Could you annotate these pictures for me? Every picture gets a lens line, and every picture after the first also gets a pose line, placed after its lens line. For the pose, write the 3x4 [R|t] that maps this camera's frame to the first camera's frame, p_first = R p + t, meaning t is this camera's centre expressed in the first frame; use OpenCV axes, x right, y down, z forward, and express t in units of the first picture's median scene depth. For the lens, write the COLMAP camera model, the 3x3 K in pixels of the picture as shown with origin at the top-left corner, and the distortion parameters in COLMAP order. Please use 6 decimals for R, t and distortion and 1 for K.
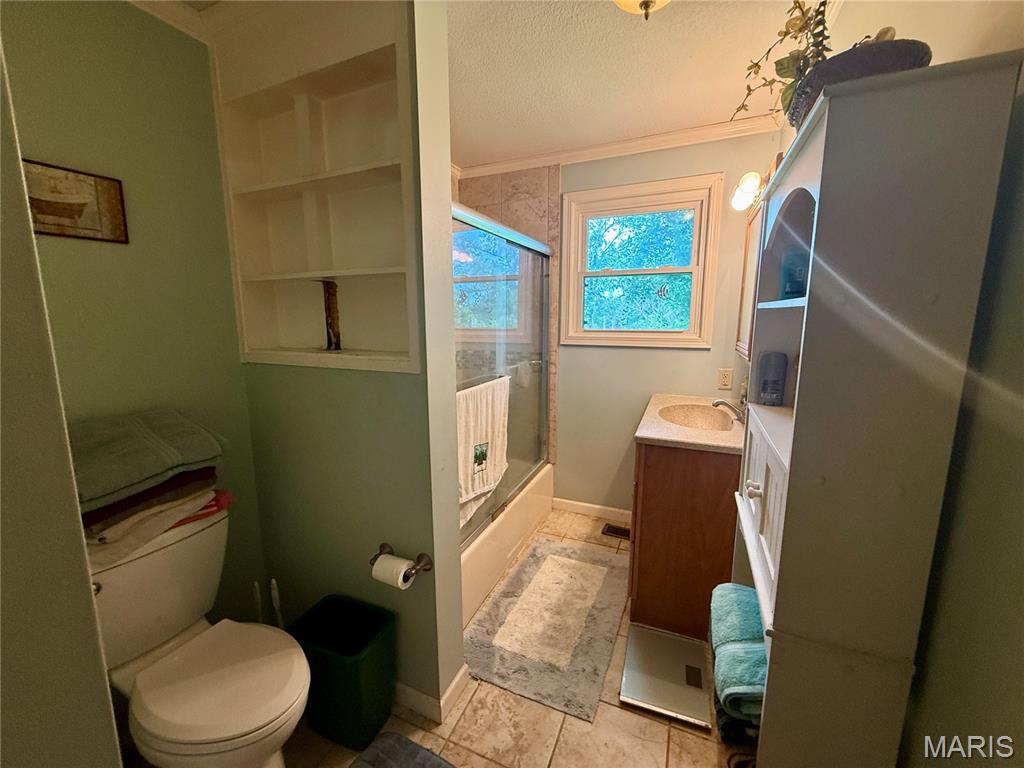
lens RADIAL K [[407.2, 0, 508.5], [0, 407.2, 384.0], [0, 0, 1]] dist [-0.002794, 0.000351]
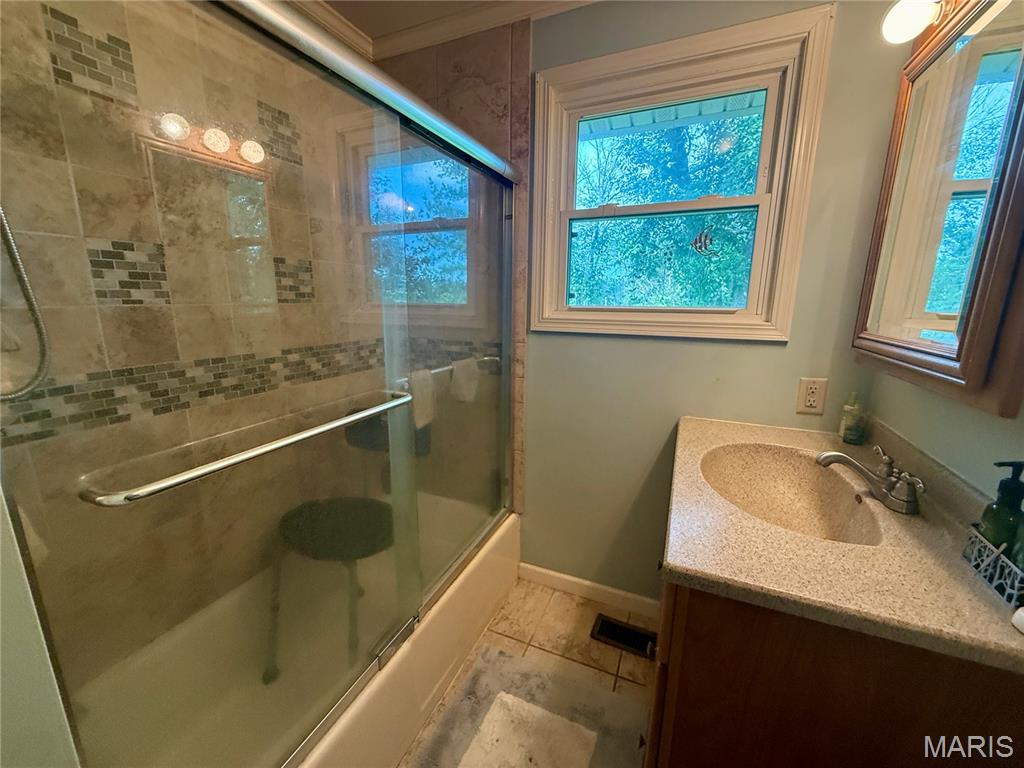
lens RADIAL K [[407.2, 0, 508.5], [0, 407.2, 384.0], [0, 0, 1]] dist [-0.002794, 0.000351]
pose [[0.999952, 0.009845, 0.000118, 0.097131], [-0.009840, 0.998932, 0.045134, -0.044832], [0.000327, -0.045133, 0.998981, 0.385823]]
